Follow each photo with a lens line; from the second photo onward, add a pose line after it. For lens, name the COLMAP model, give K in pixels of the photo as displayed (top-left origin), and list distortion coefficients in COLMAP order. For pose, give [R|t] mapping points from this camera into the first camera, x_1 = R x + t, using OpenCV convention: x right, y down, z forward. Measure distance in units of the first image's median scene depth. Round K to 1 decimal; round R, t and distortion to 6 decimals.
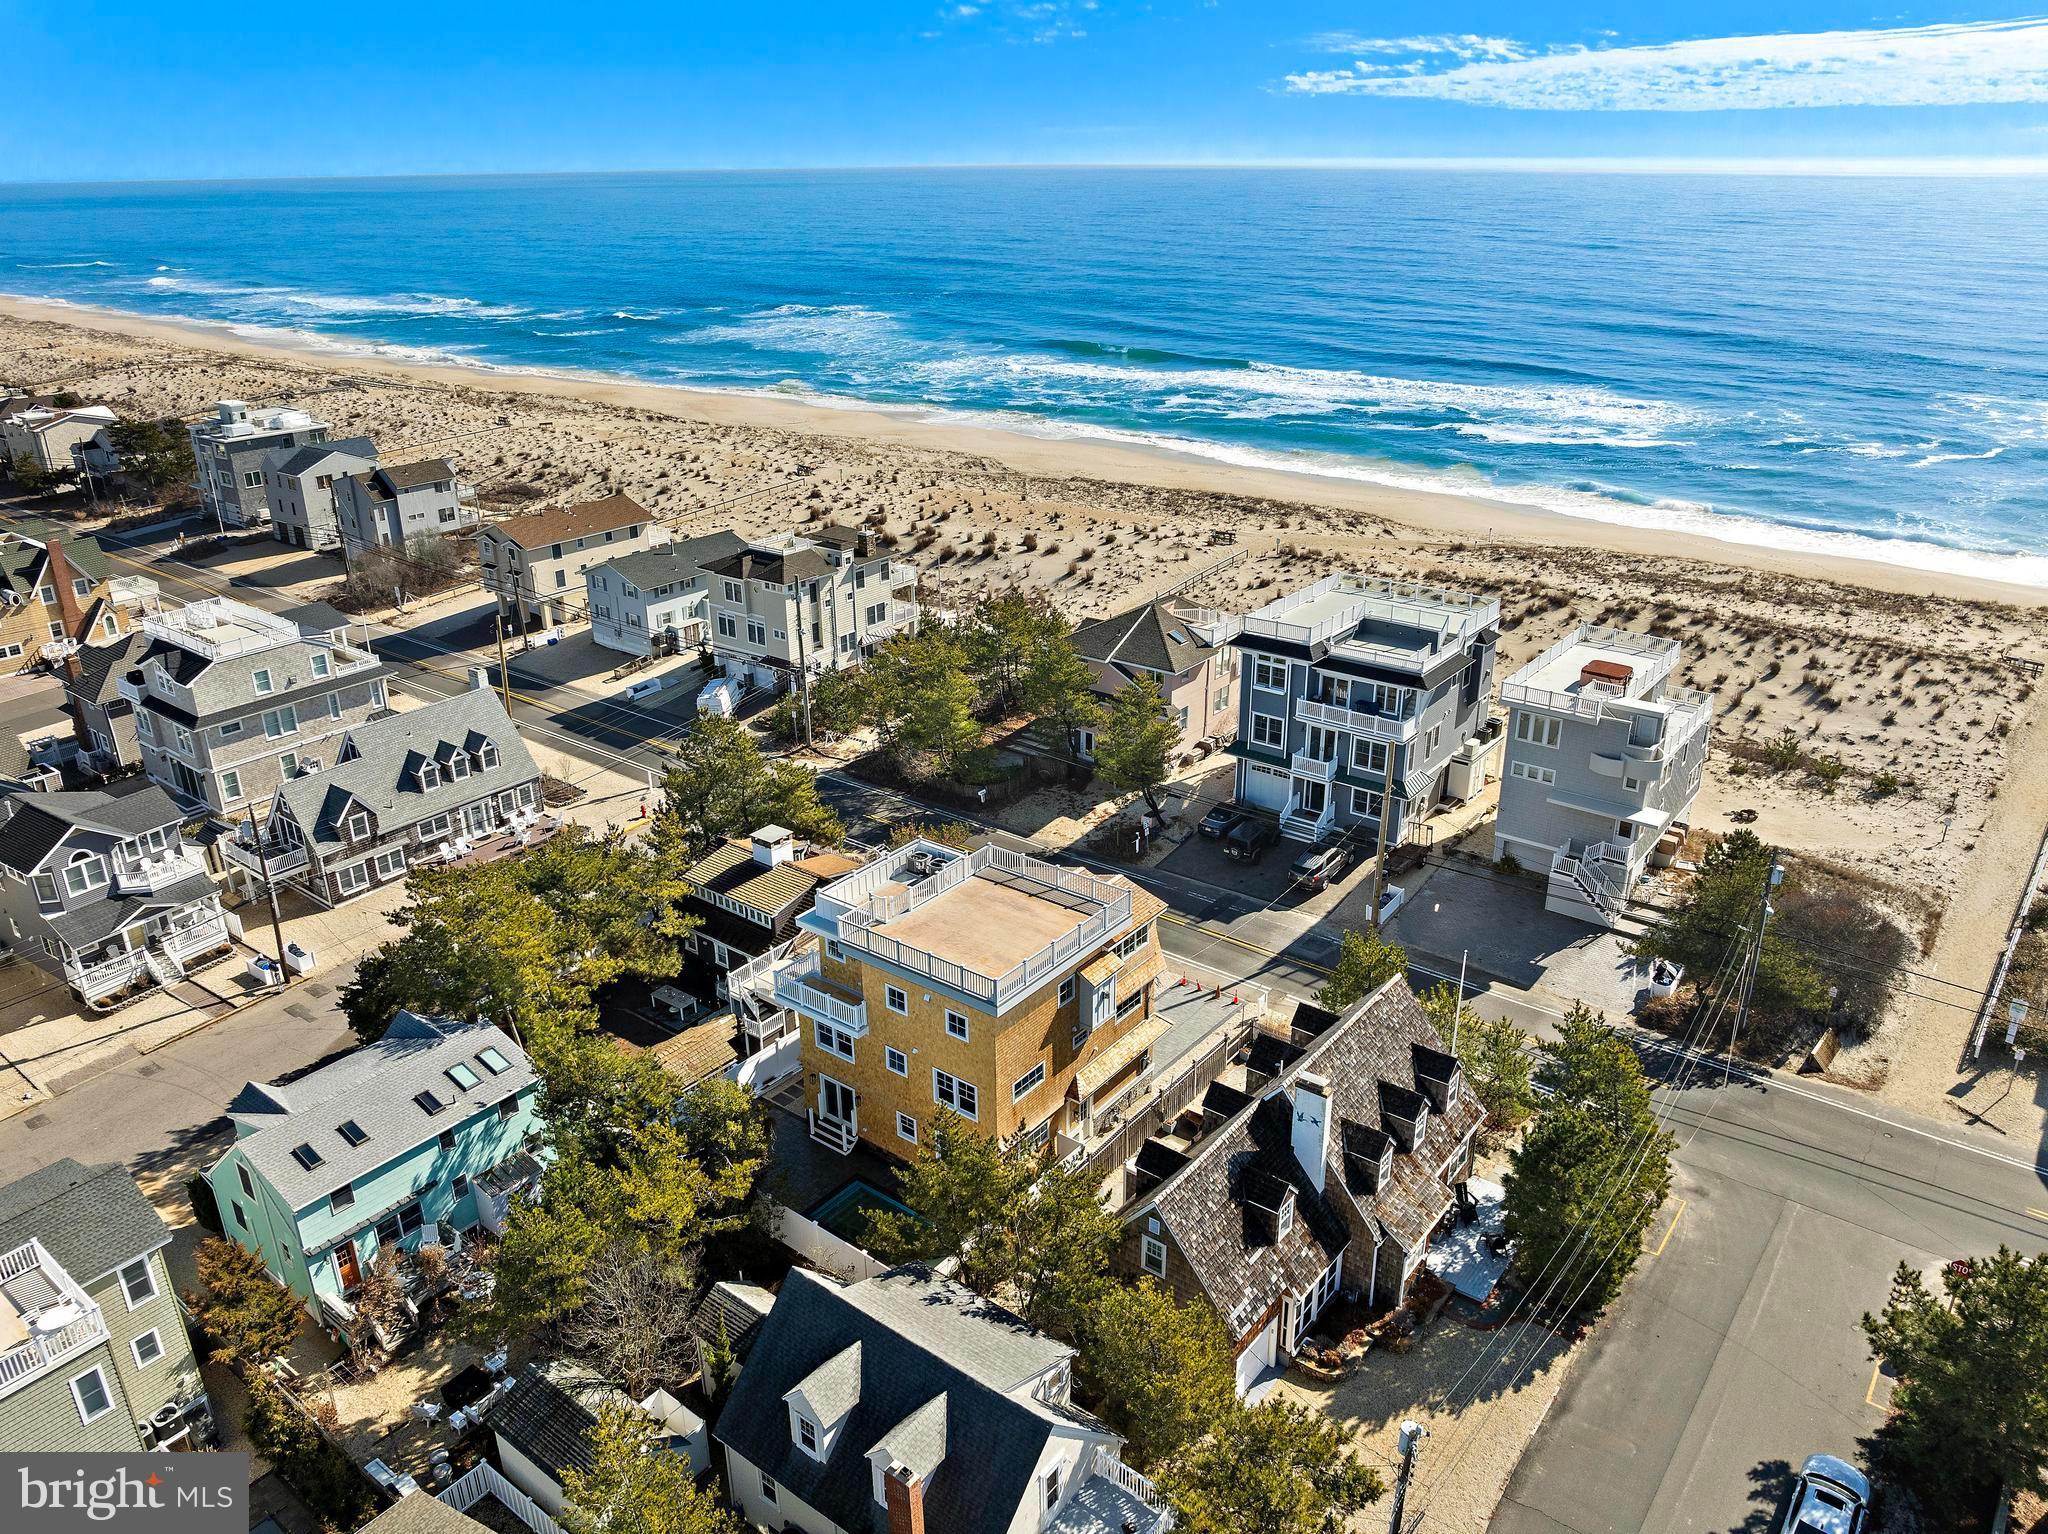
lens RADIAL K [[1458.1, 0, 1025.9], [0, 1458.1, 761.1], [0, 0, 1]] dist [-0.036962, -0.001171]
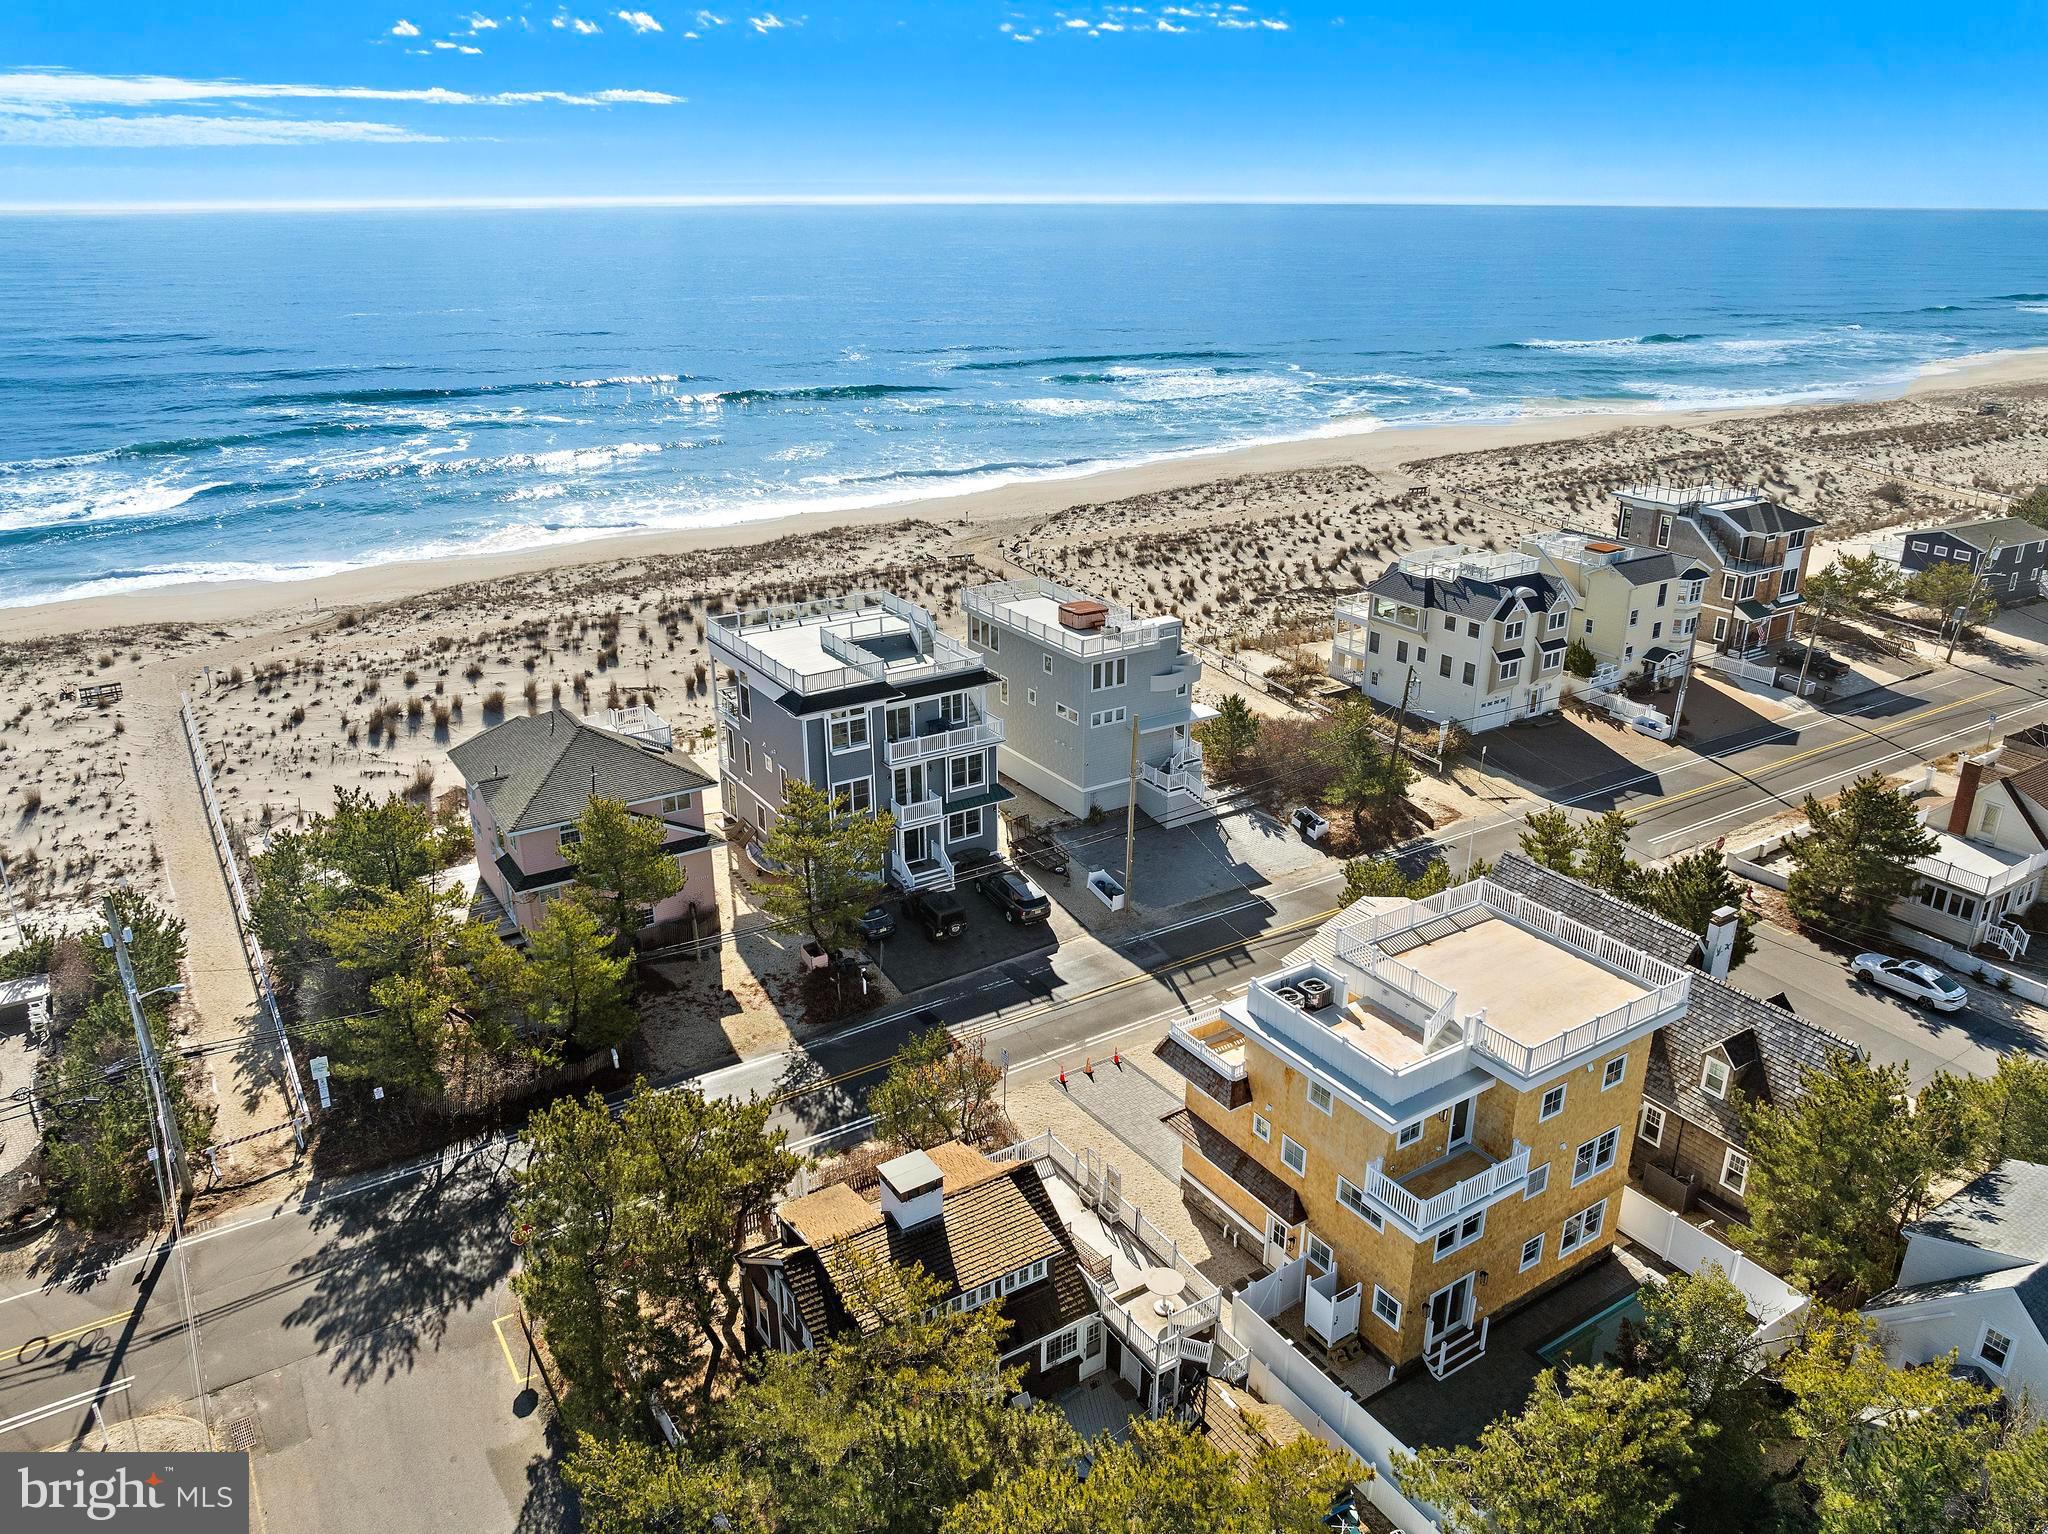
lens RADIAL K [[1459.2, 0, 1025.9], [0, 1459.2, 767.9], [0, 0, 1]] dist [-0.032755, -0.005774]
pose [[0.332289, -0.335857, 0.881353, -0.570988], [0.356941, 0.909730, 0.212096, -0.191570], [-0.873027, 0.244114, 0.422175, 0.599242]]
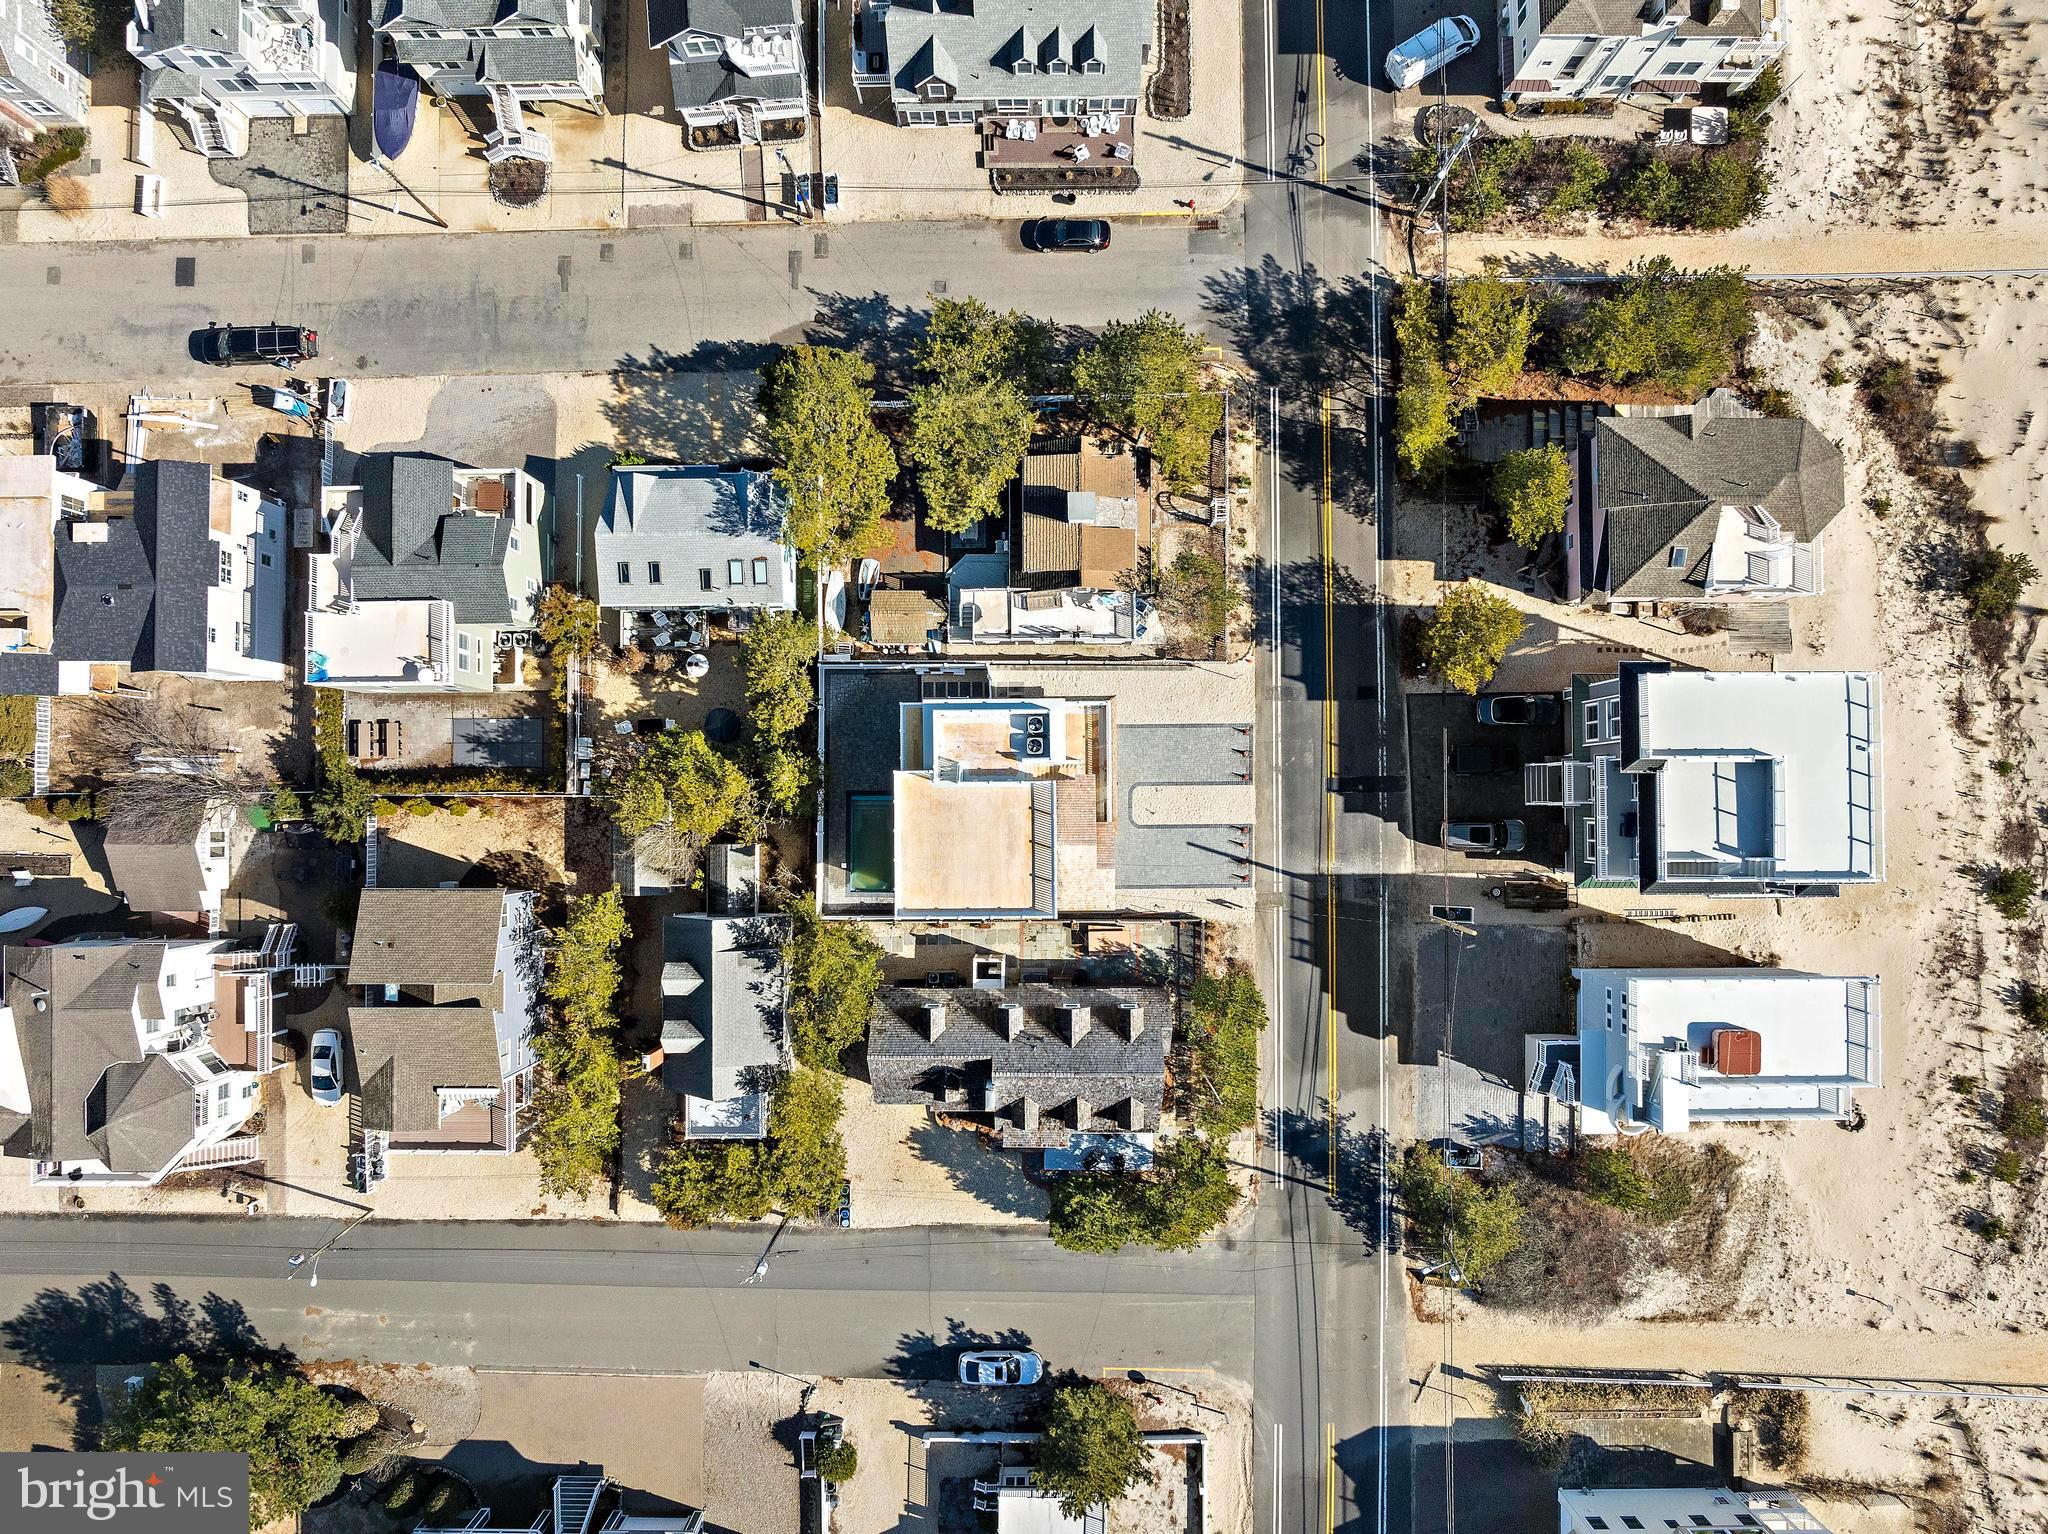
lens RADIAL K [[1526.7, 0, 1026.4], [0, 1526.7, 759.8], [0, 0, 1]] dist [-0.042390, 0.003014]
pose [[0.615418, 0.788000, -0.017783, -0.024357], [-0.301506, 0.256198, 0.918399, -0.871408], [0.728254, -0.559838, 0.395256, 0.357369]]
